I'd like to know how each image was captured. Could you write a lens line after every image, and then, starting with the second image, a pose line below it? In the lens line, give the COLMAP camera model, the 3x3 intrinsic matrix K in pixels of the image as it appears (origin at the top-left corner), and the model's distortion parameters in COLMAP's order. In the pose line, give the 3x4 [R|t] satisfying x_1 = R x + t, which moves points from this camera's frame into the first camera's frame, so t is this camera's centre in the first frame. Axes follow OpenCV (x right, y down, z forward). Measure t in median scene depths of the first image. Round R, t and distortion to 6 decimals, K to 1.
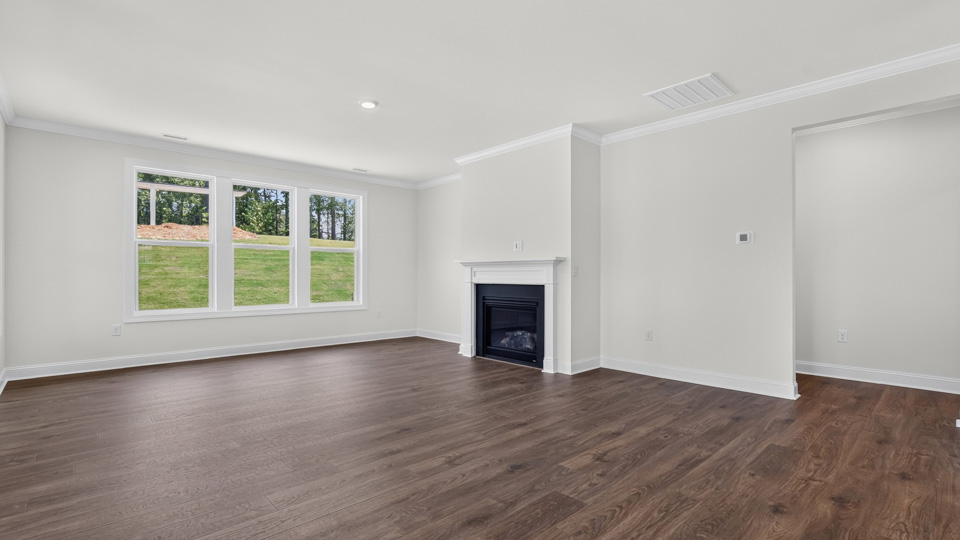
lens RADIAL K [[438.7, 0, 479.4], [0, 438.7, 276.8], [0, 0, 1]] dist [-0.010816, 0.002628]
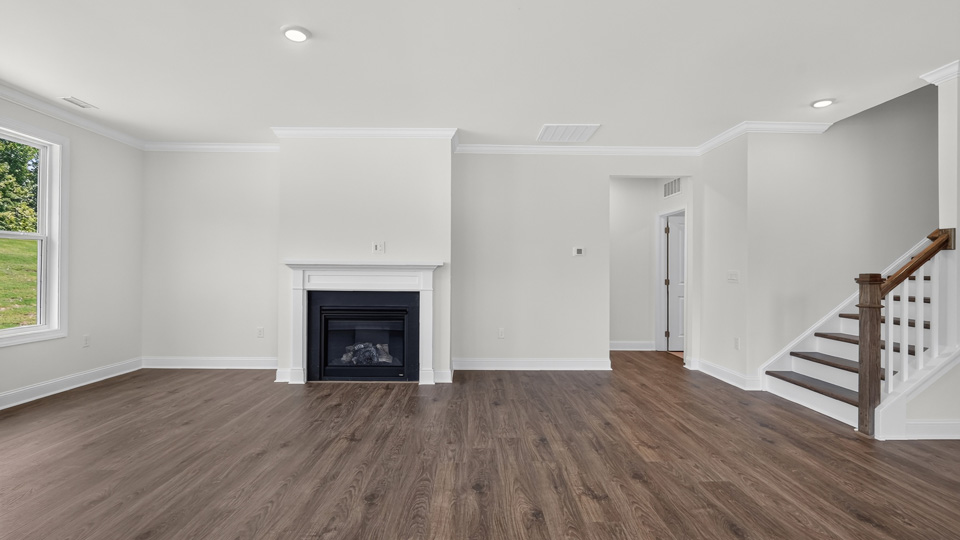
lens RADIAL K [[438.7, 0, 470.2], [0, 438.7, 266.3], [0, 0, 1]] dist [-0.010816, 0.002628]
pose [[0.678892, 0.010252, 0.734167, -0.464385], [-0.004381, 0.999941, -0.009913, -0.025832], [-0.734225, 0.003514, 0.678897, 0.285978]]
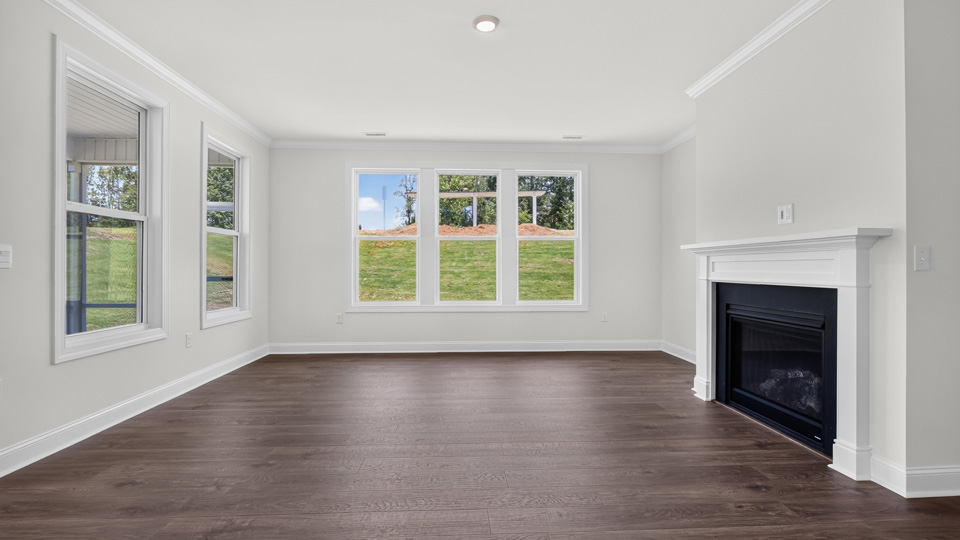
lens RADIAL K [[438.7, 0, 481.5], [0, 438.7, 265.7], [0, 0, 1]] dist [-0.010816, 0.002628]
pose [[0.768544, -0.004731, -0.639779, 0.155239], [-0.001475, 0.999957, -0.009166, -0.001696], [0.639795, 0.007988, 0.768504, 0.378100]]
